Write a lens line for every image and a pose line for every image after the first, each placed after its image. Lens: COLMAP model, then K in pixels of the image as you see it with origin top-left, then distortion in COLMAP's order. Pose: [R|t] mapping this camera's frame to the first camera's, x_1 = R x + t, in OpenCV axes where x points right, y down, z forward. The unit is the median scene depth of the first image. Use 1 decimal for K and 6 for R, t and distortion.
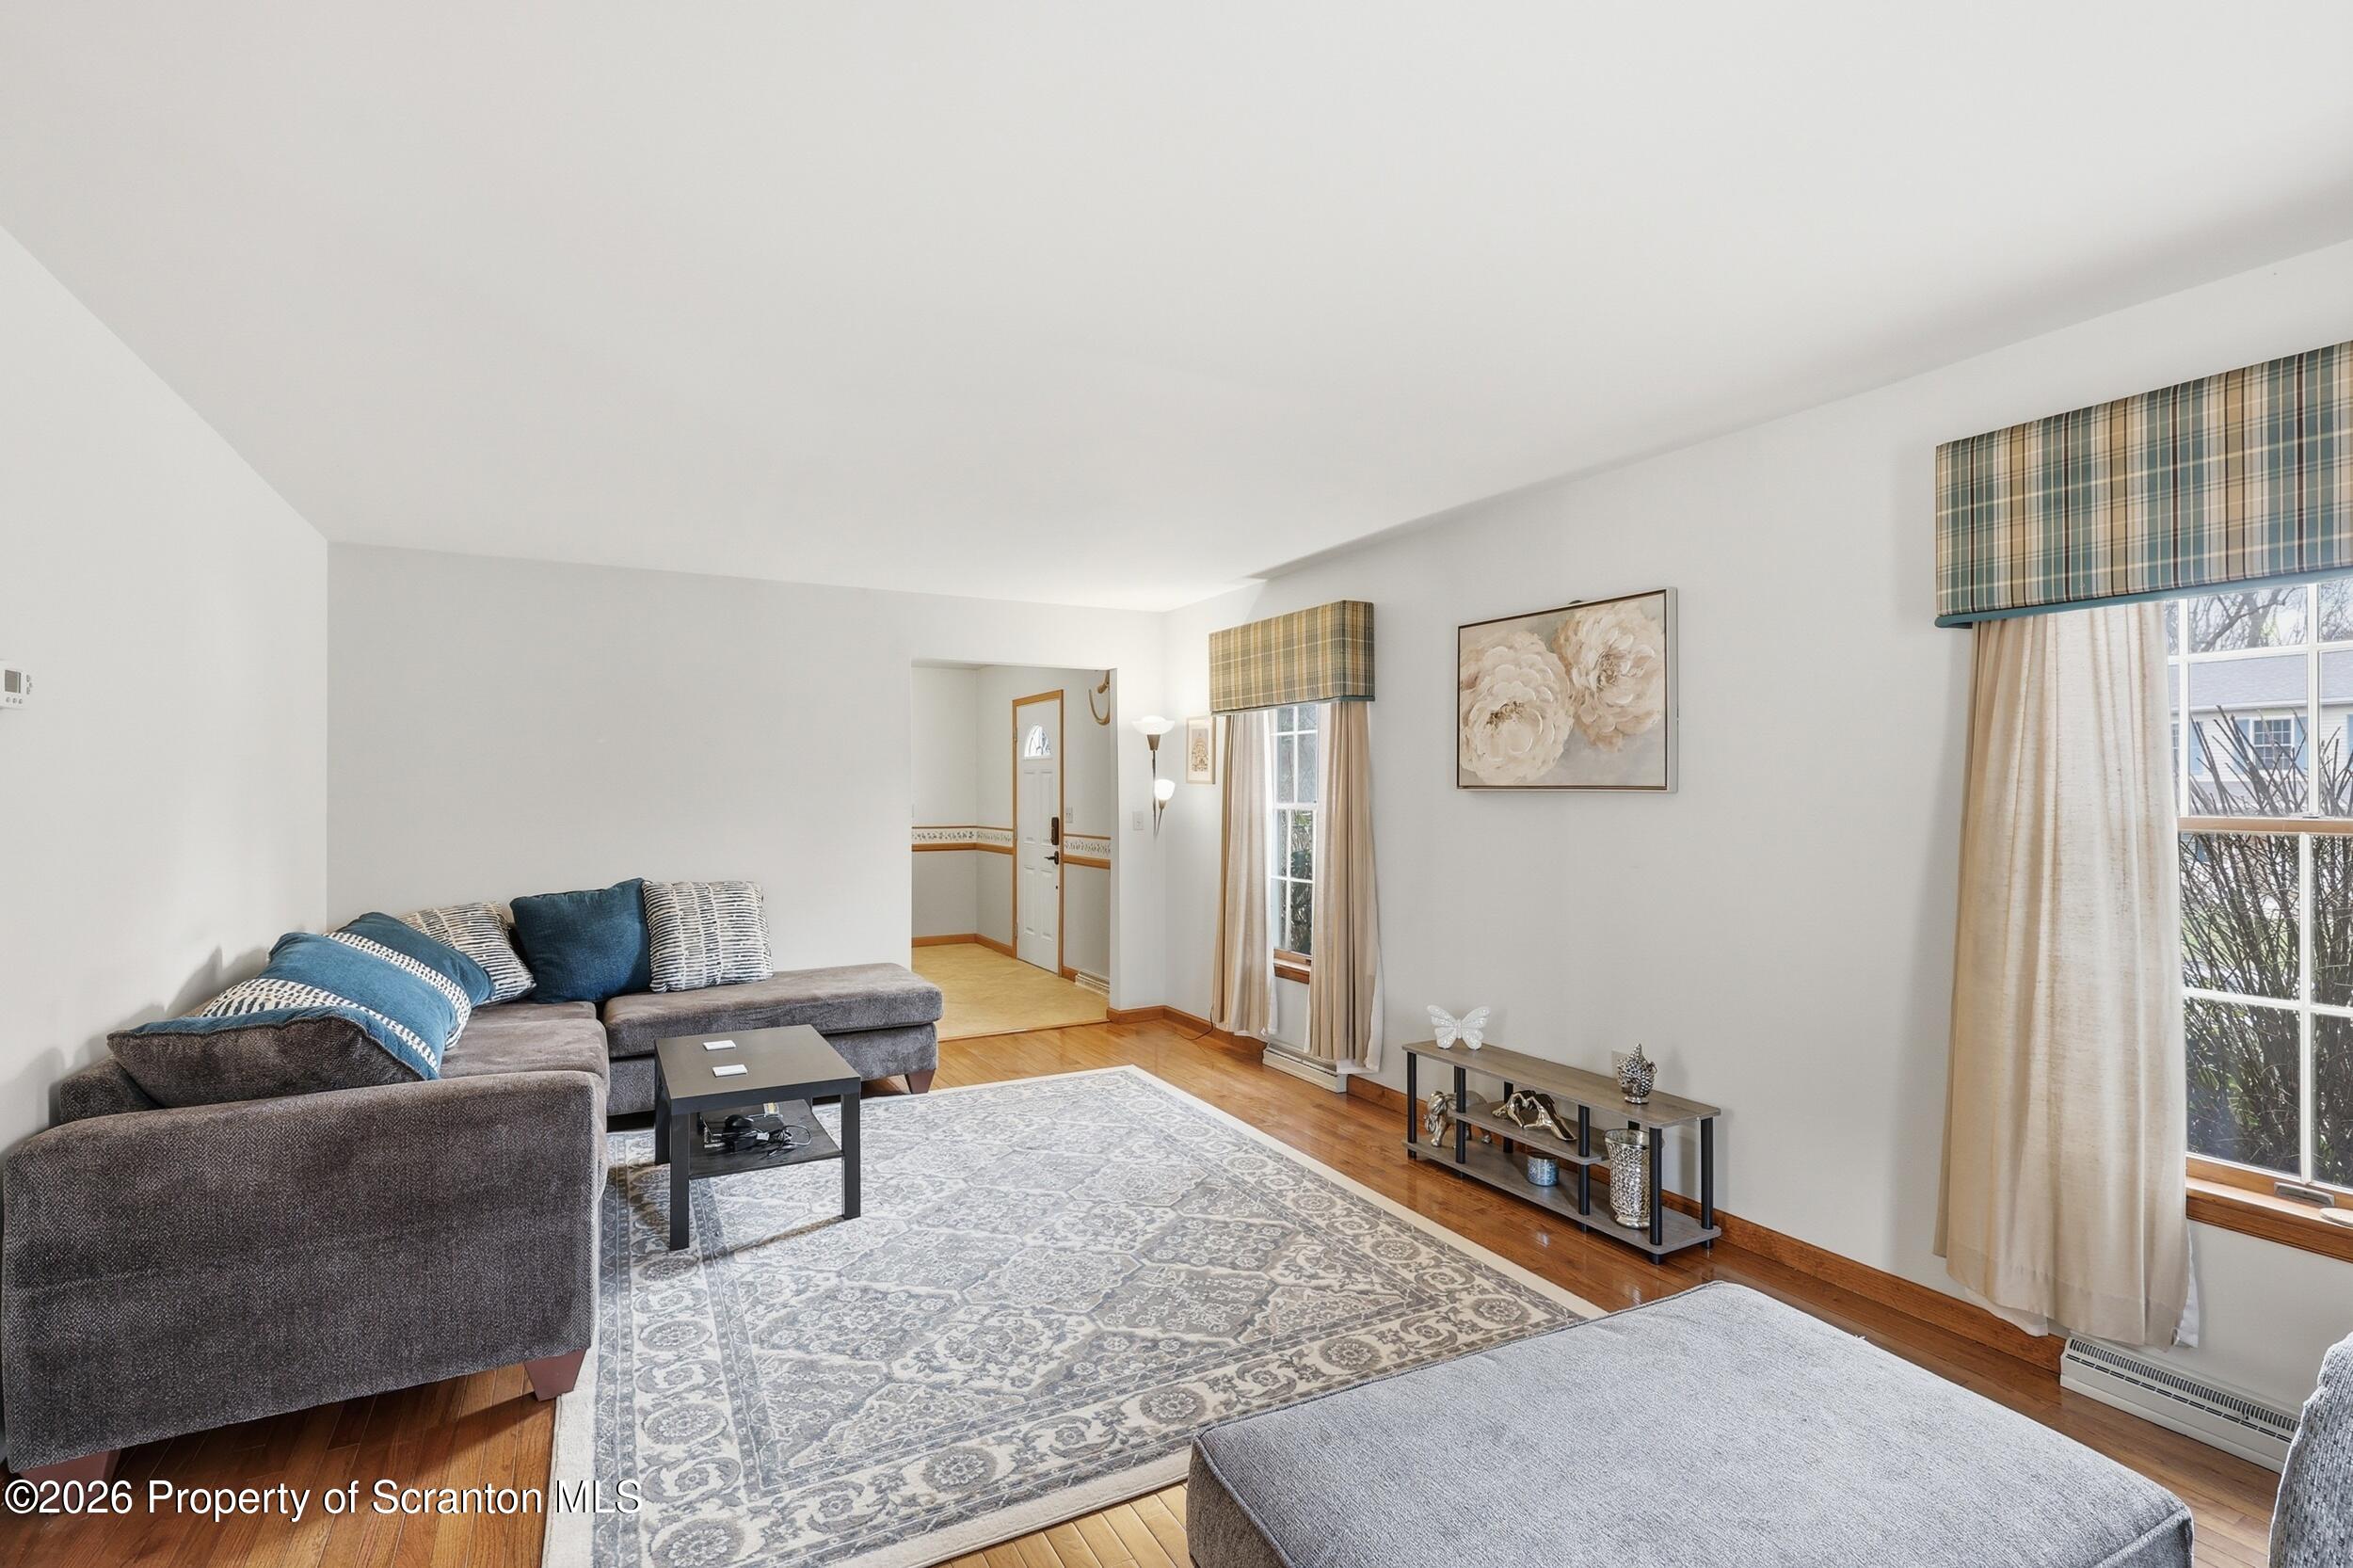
lens RADIAL K [[1086.2, 0, 1182.4], [0, 1086.2, 847.5], [0, 0, 1]] dist [-0.030658, 0.036151]
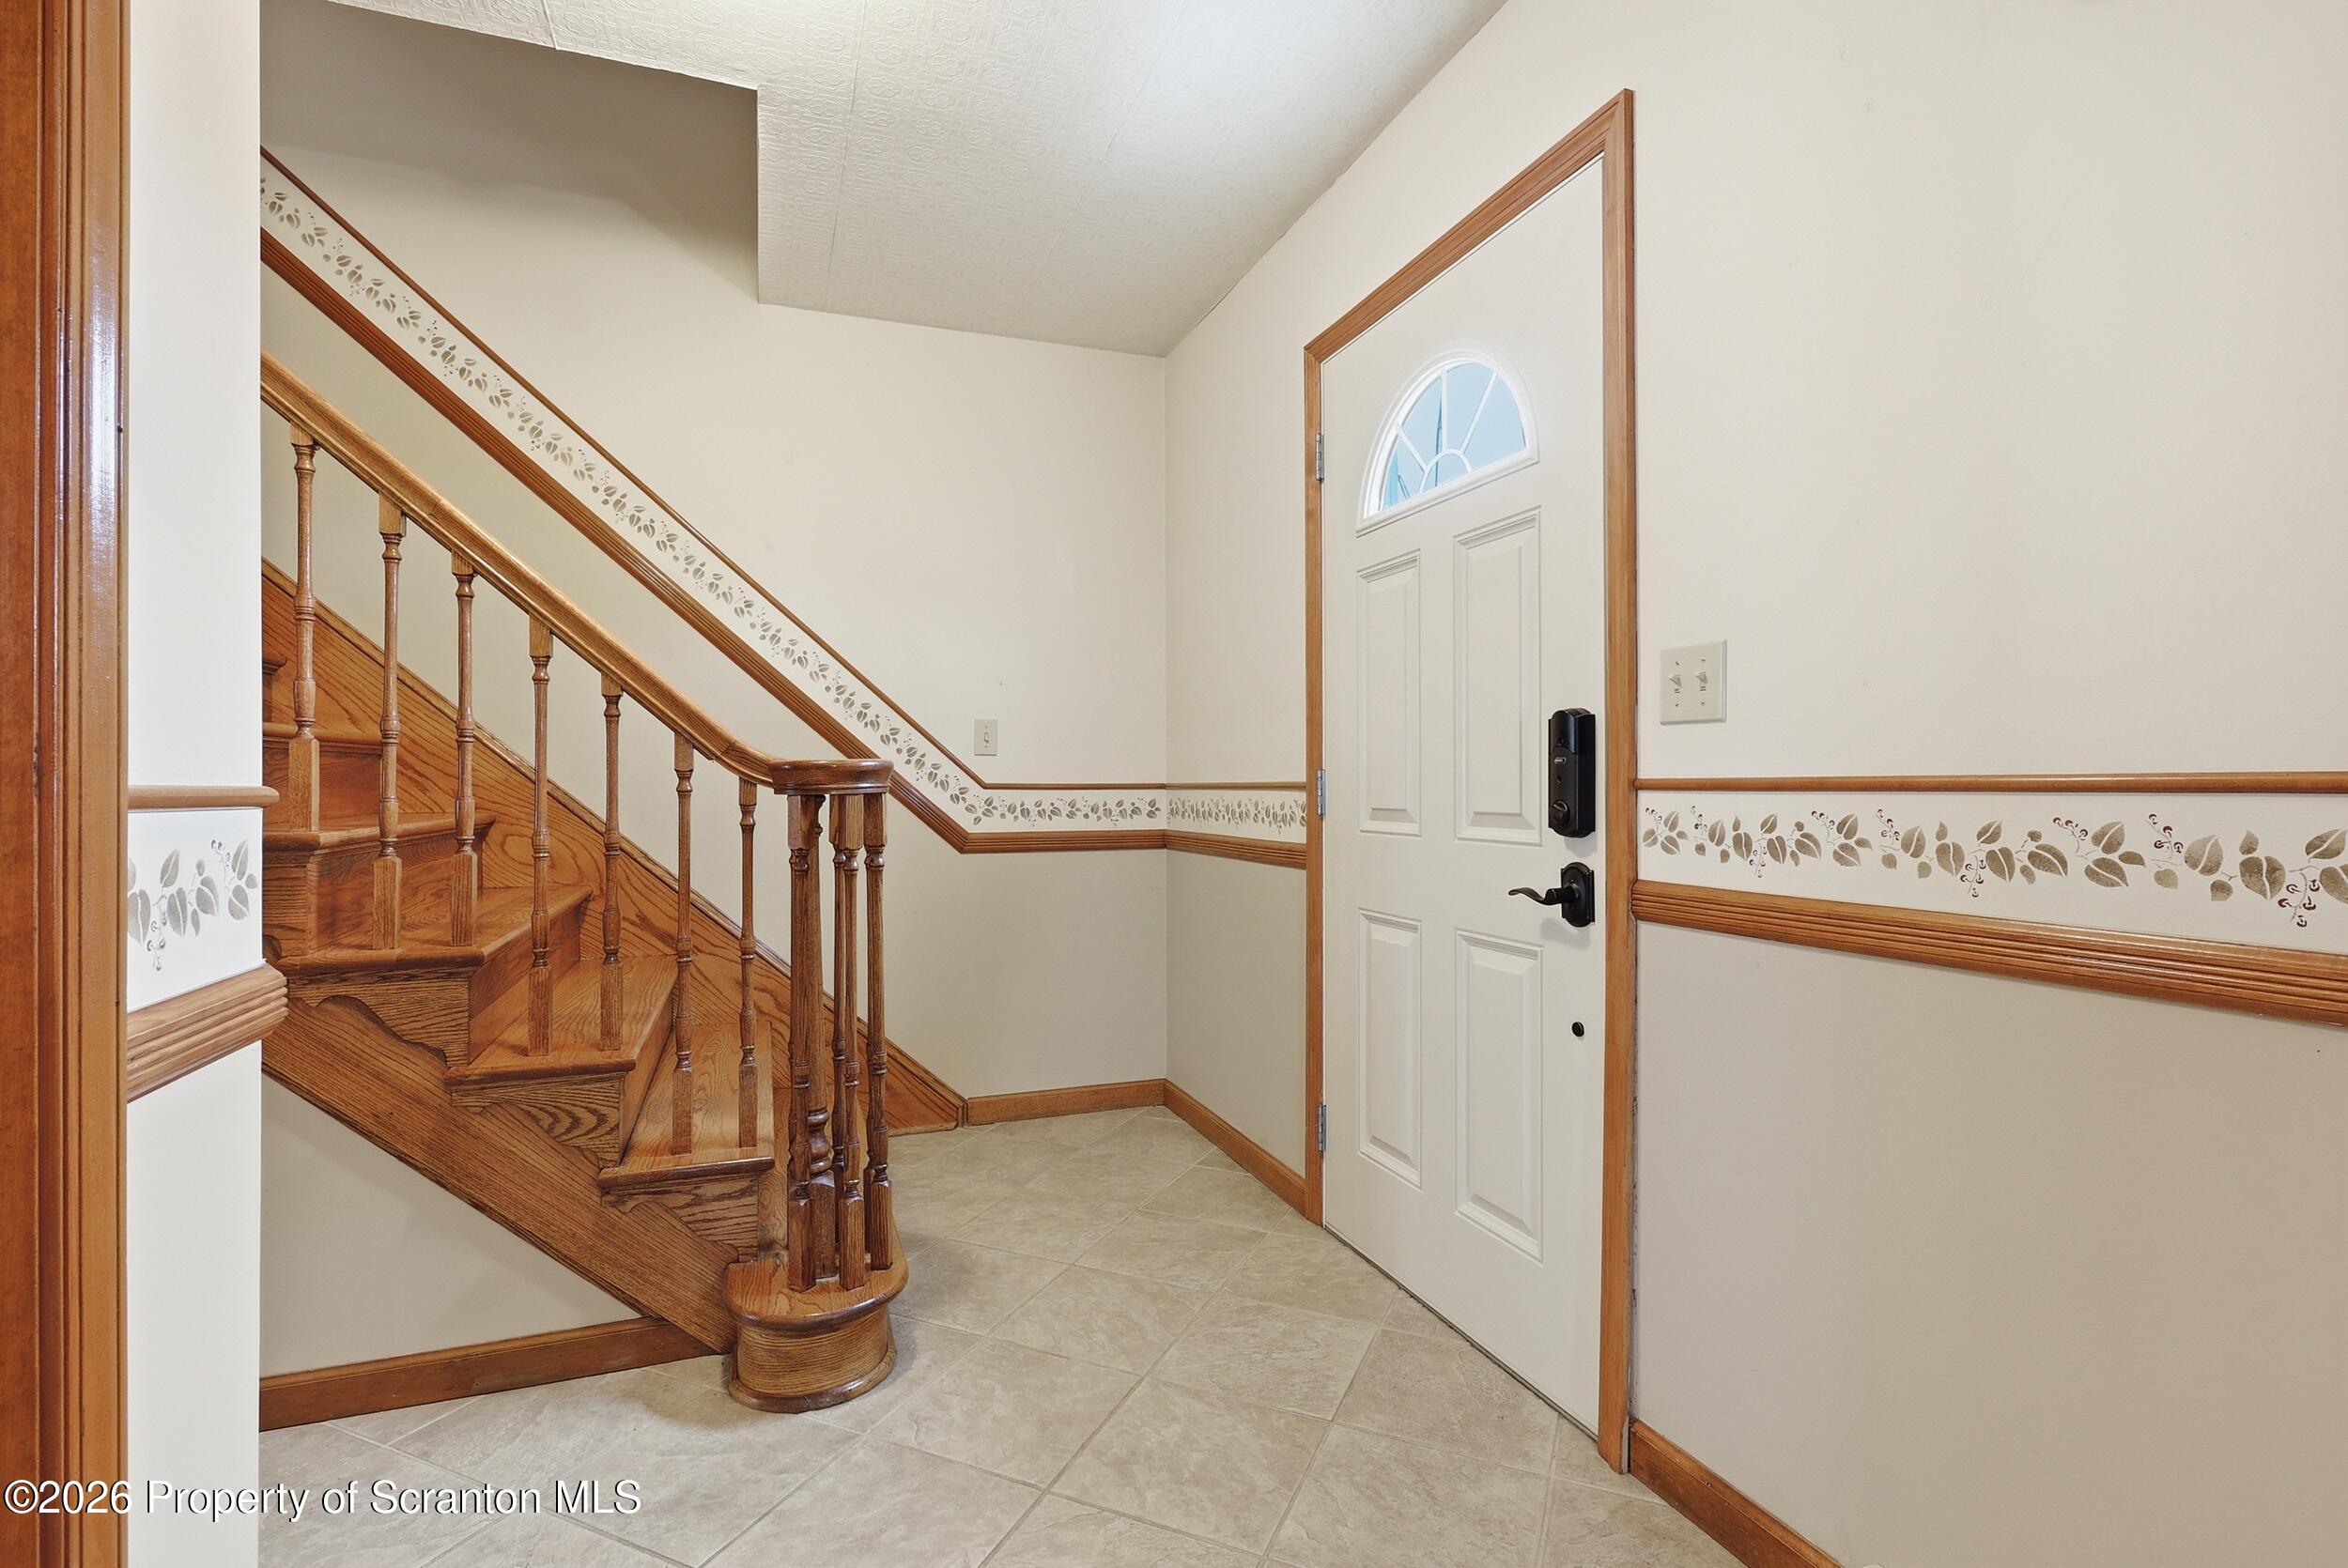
lens RADIAL K [[1071.2, 0, 1174.0], [0, 1071.2, 784.0], [0, 0, 1]] dist [-0.001236, 0.000043]
pose [[0.990442, 0.000985, -0.137927, -0.165068], [-0.008509, 0.998506, -0.053970, -0.000465], [0.137668, 0.054628, 0.988971, 0.769521]]
